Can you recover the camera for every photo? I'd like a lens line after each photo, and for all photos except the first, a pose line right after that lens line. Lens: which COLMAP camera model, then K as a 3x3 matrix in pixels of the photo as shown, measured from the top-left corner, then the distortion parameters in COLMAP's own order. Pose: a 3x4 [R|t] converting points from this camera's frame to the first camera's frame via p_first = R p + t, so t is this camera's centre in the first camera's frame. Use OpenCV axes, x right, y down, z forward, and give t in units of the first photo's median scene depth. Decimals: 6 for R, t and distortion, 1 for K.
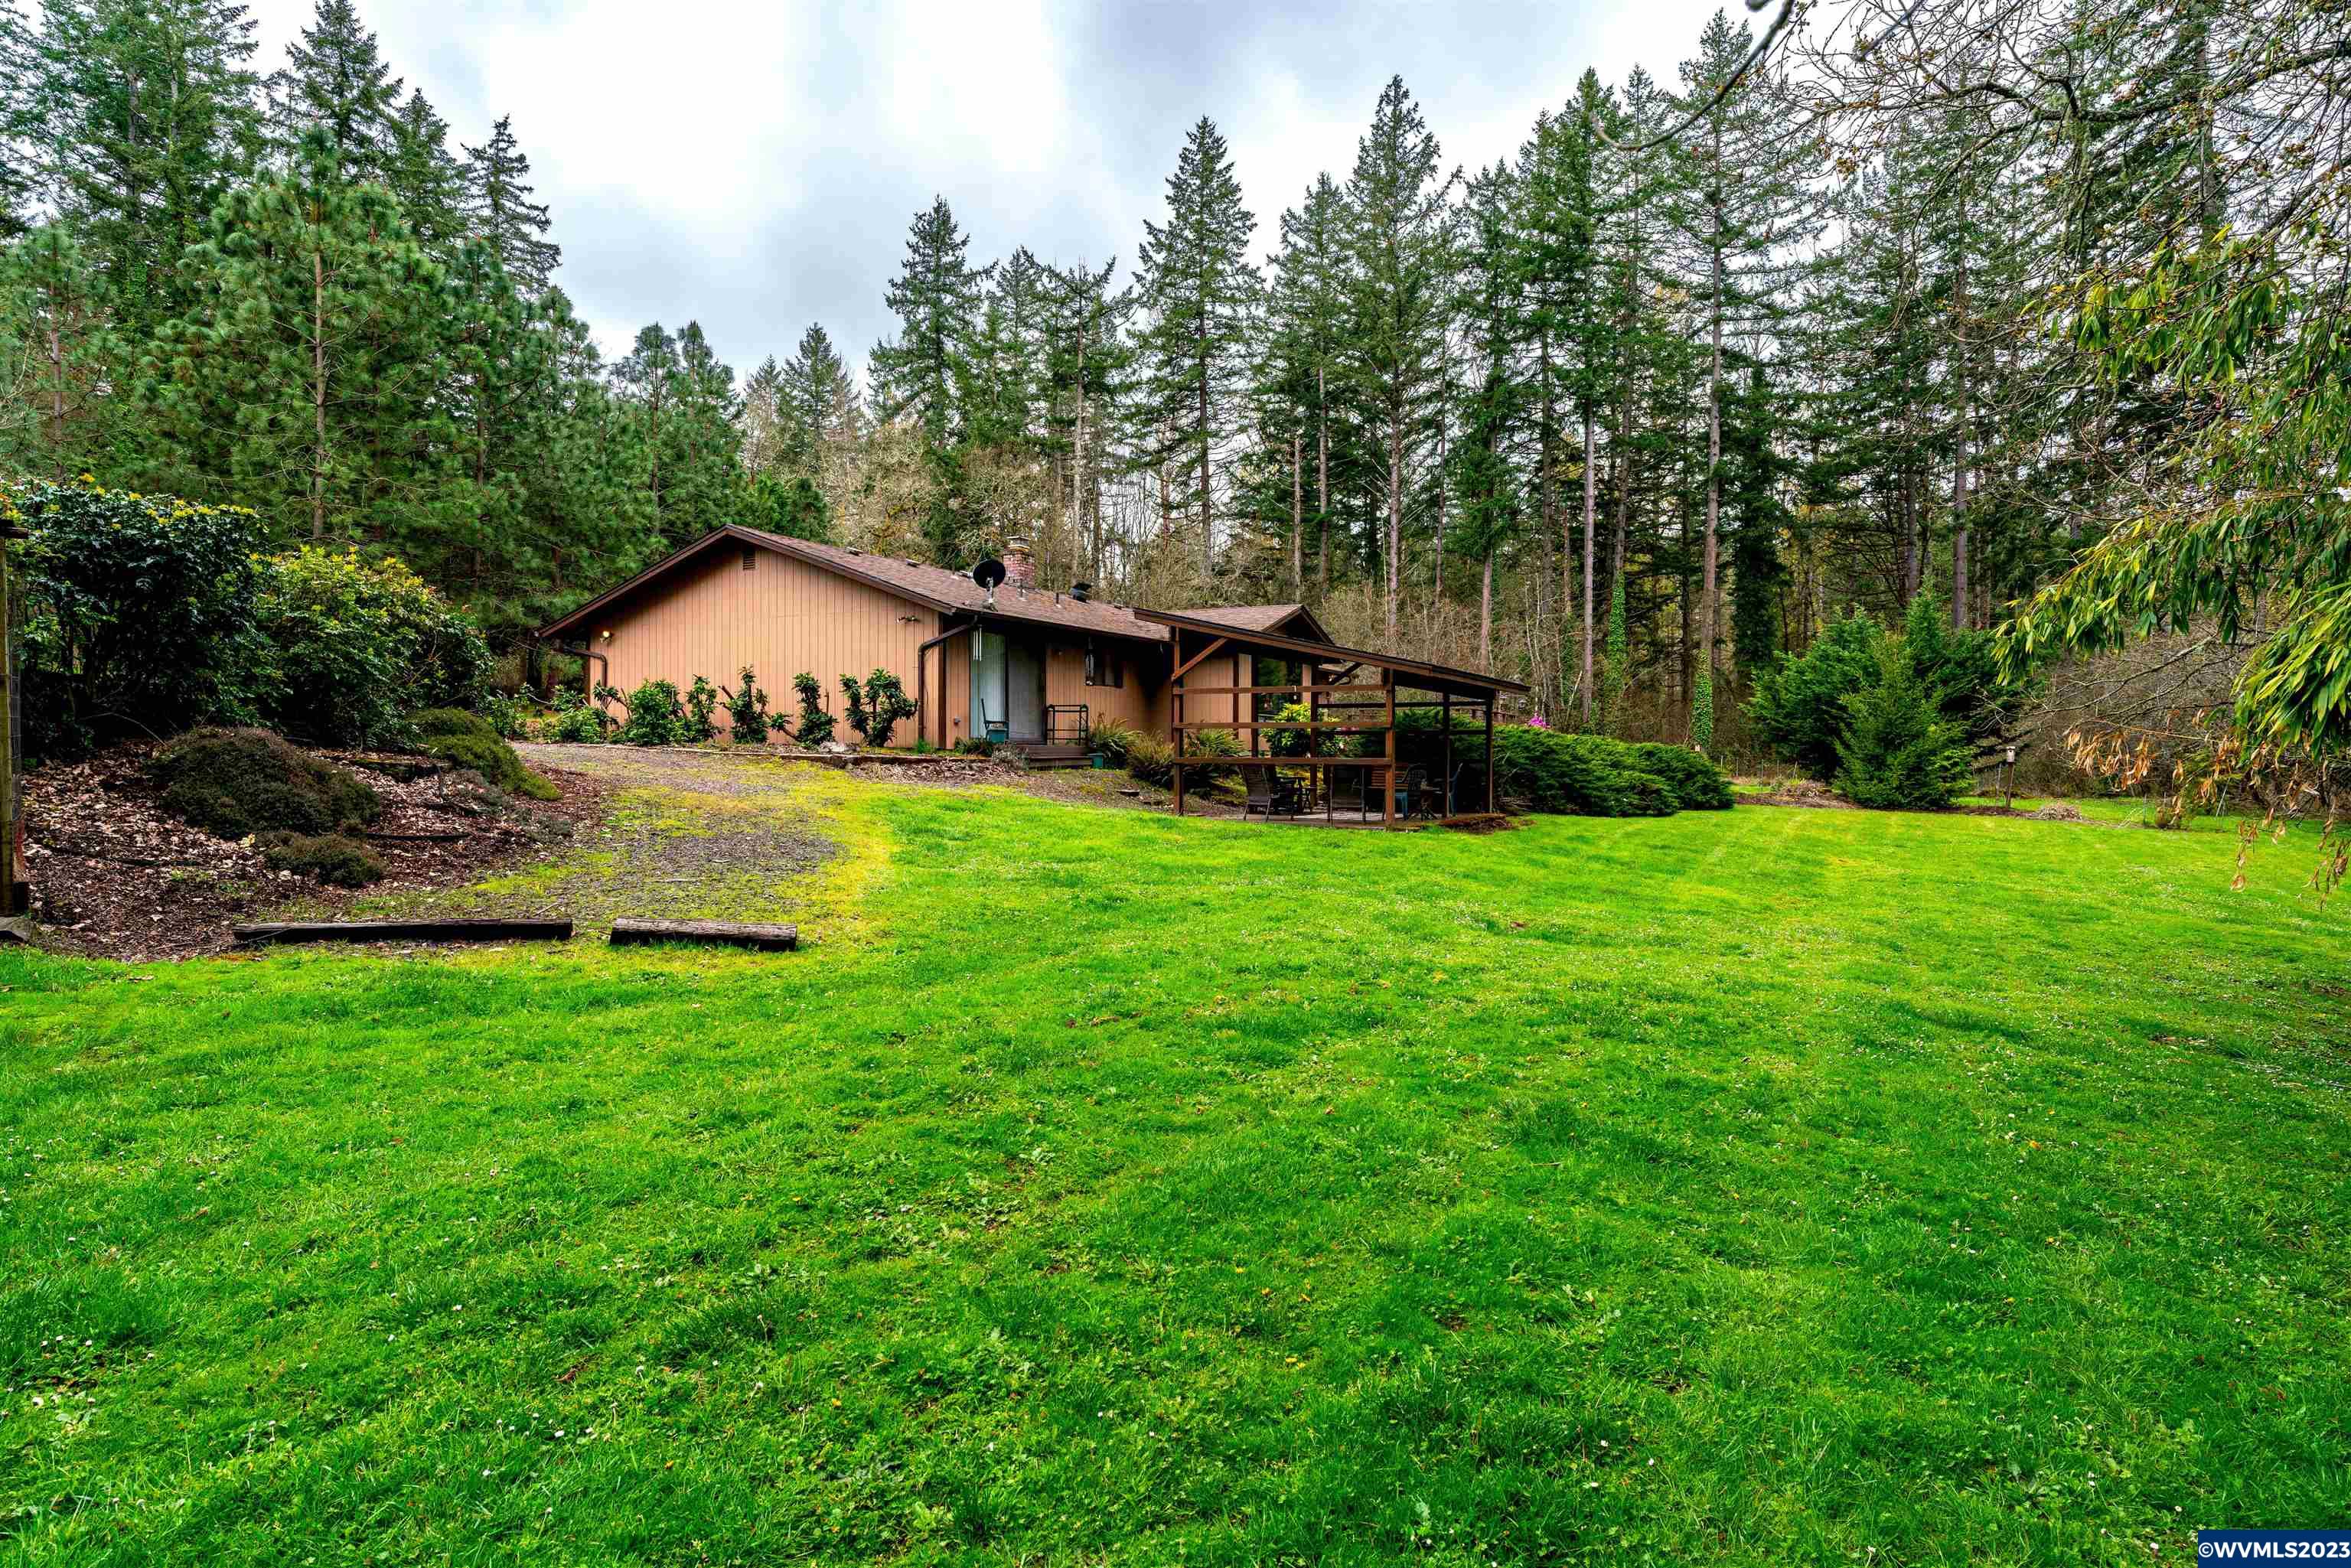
lens RADIAL K [[1268.1, 0, 1178.4], [0, 1268.1, 777.3], [0, 0, 1]] dist [0.003972, 0.004314]
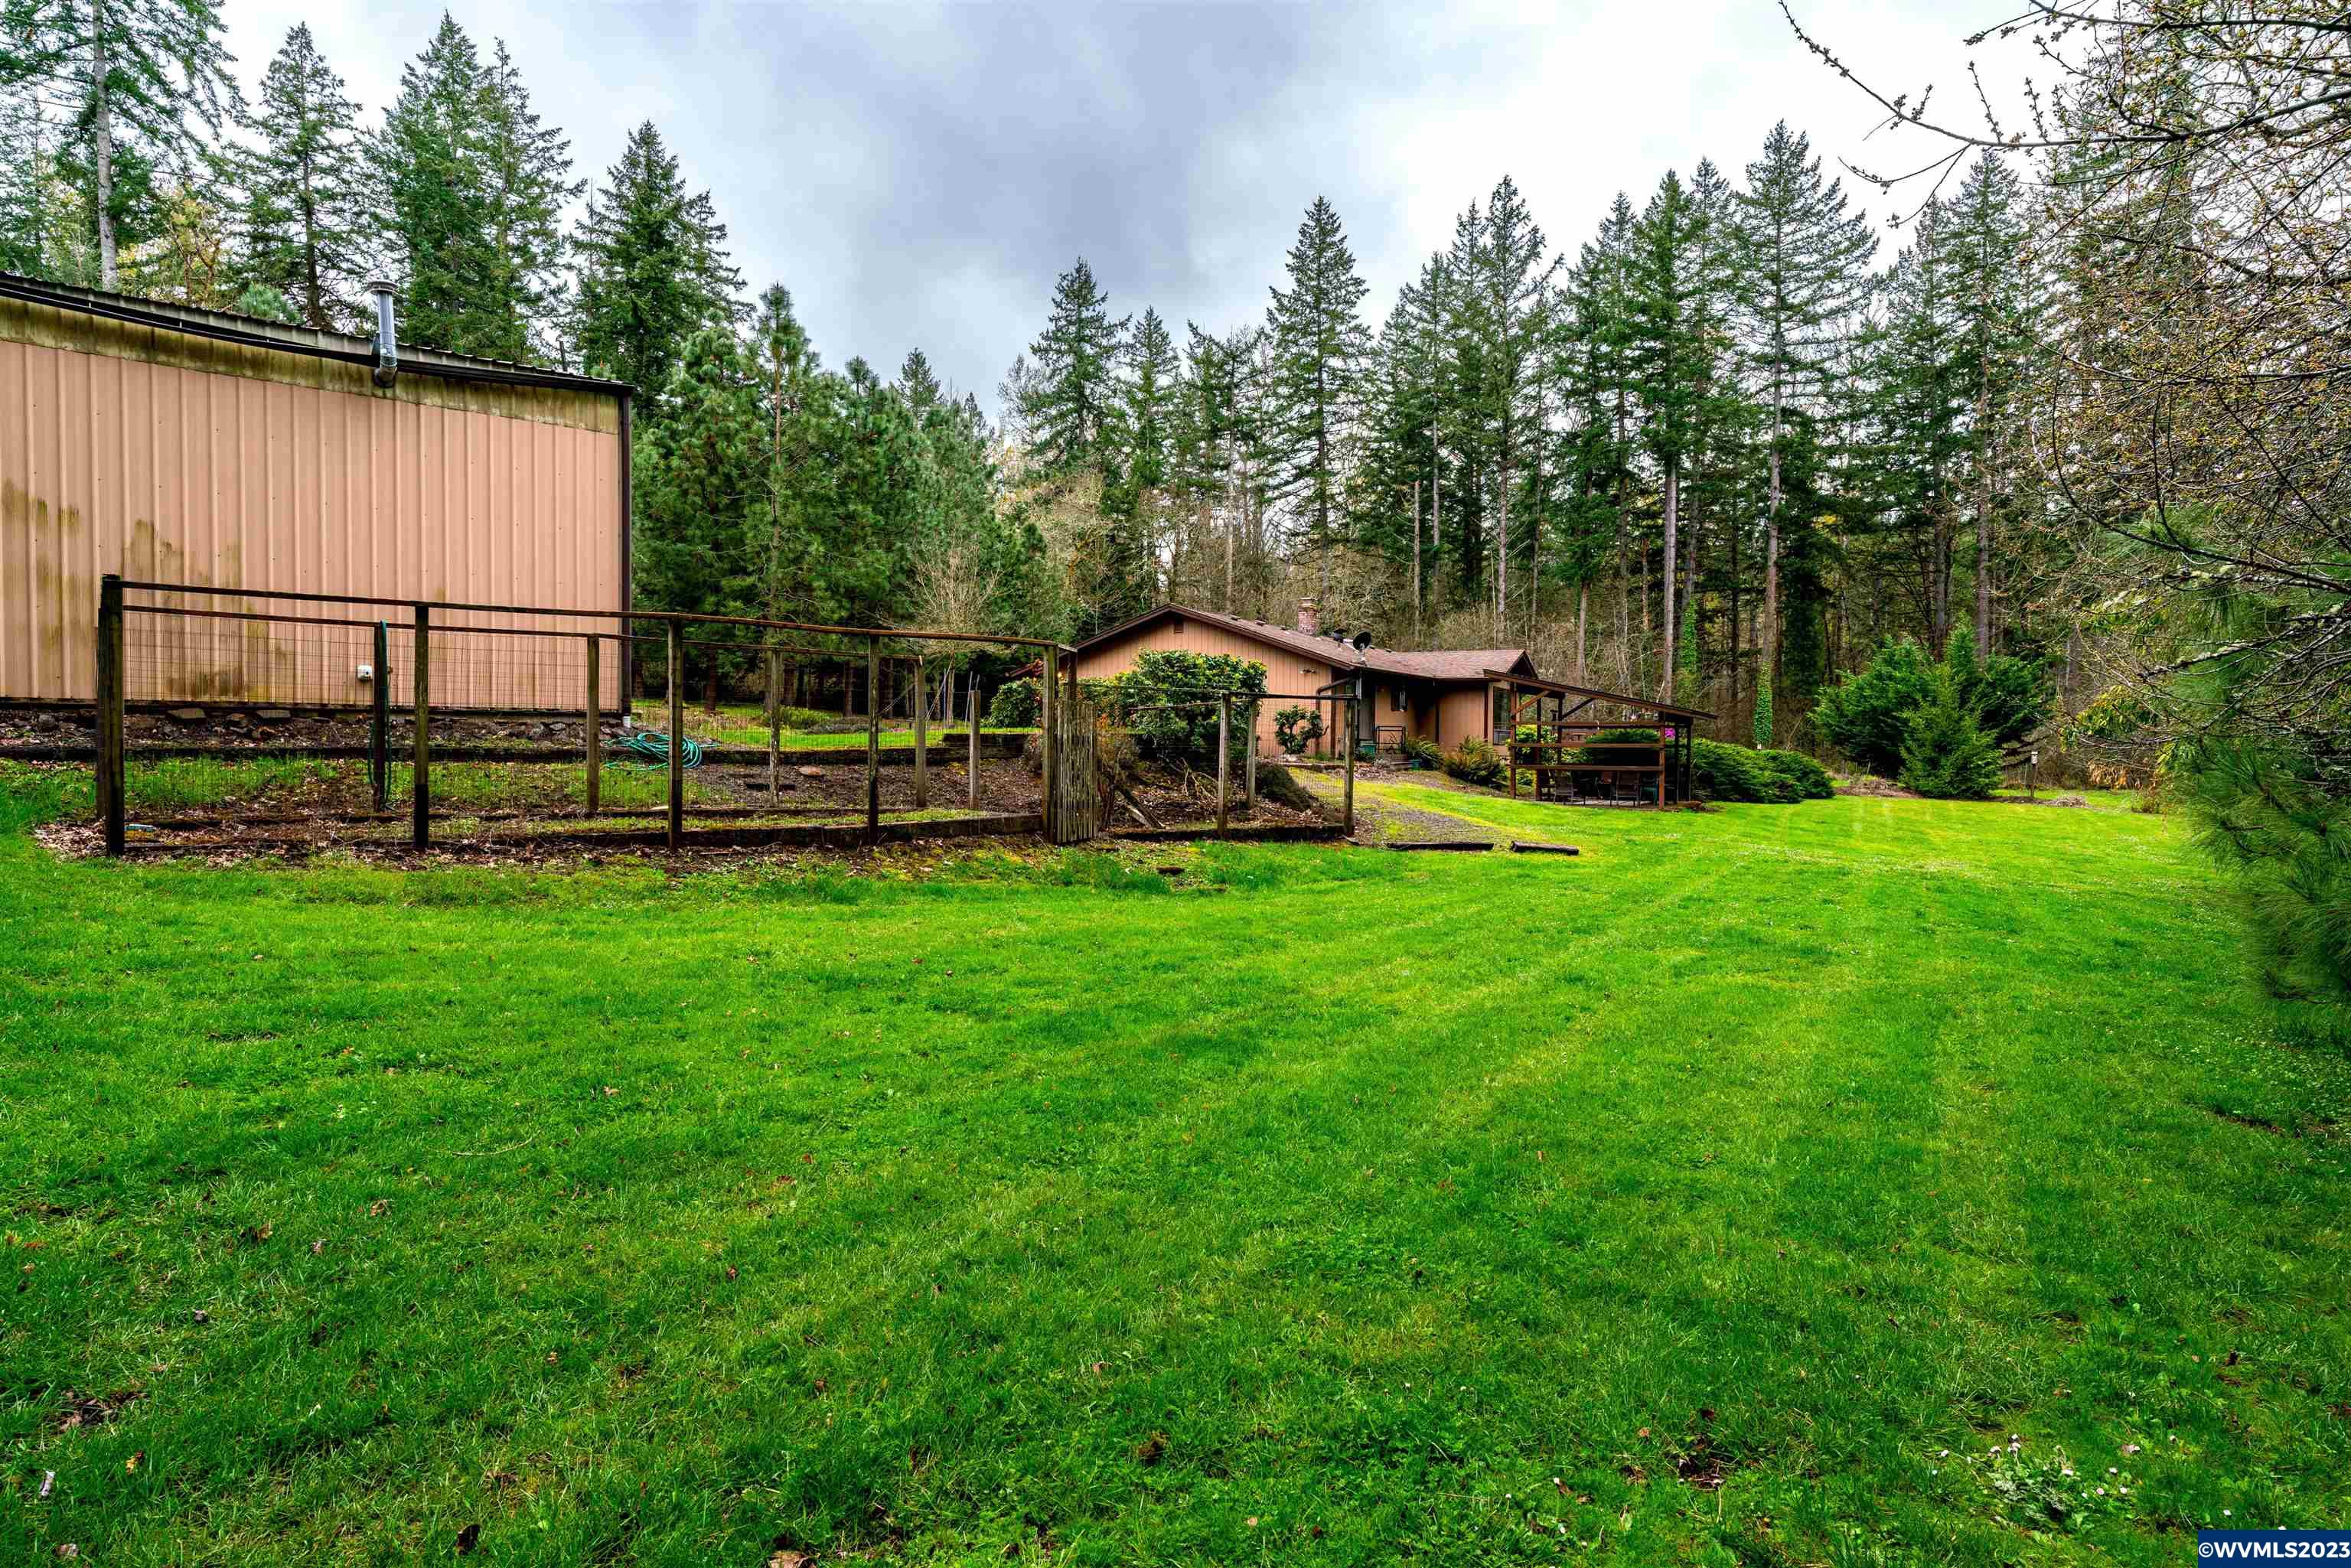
lens RADIAL K [[1268.1, 0, 1171.3], [0, 1268.1, 777.8], [0, 0, 1]] dist [0.003972, 0.004314]
pose [[0.999997, 0.001665, -0.001987, -0.135205], [-0.001645, 0.999948, 0.010095, -0.004692], [0.002004, -0.010091, 0.999947, -0.184131]]
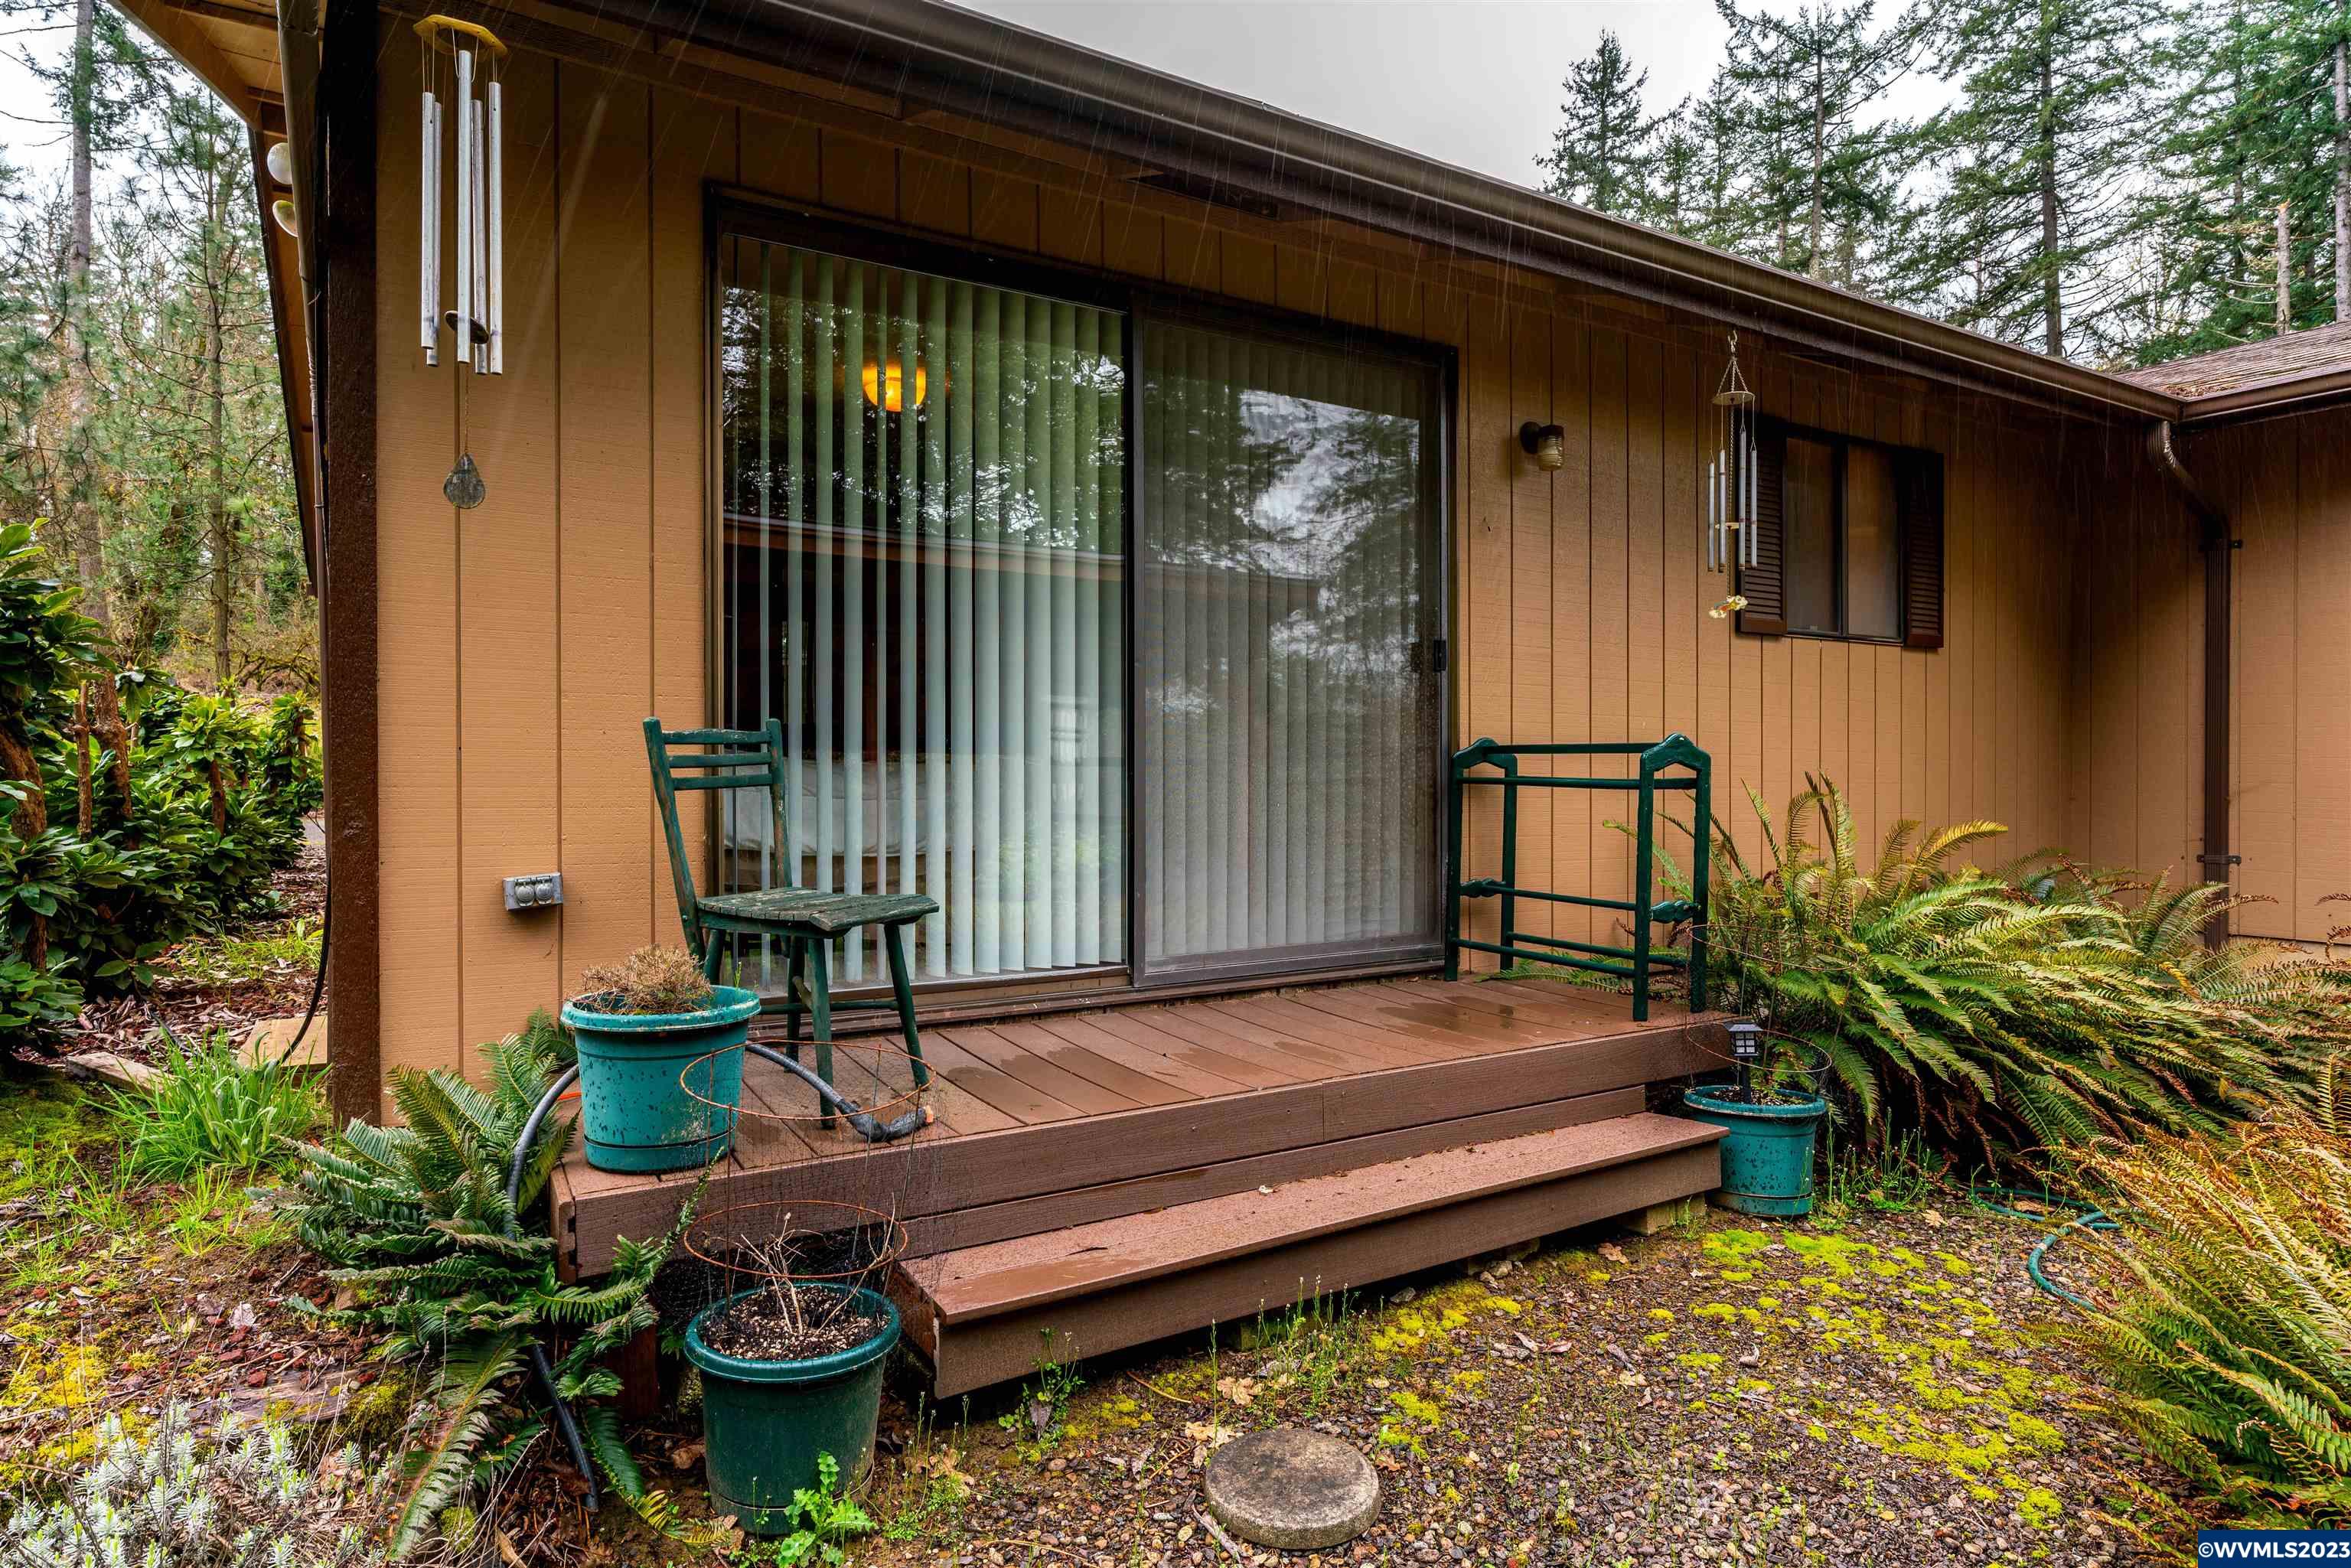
lens RADIAL K [[1268.1, 0, 1159.5], [0, 1268.1, 789.5], [0, 0, 1]] dist [0.003972, 0.004314]
pose [[0.846463, 0.002780, -0.532441, -0.018793], [-0.006538, 0.999965, -0.005174, -0.018852], [0.532408, 0.007861, 0.846451, 0.319201]]
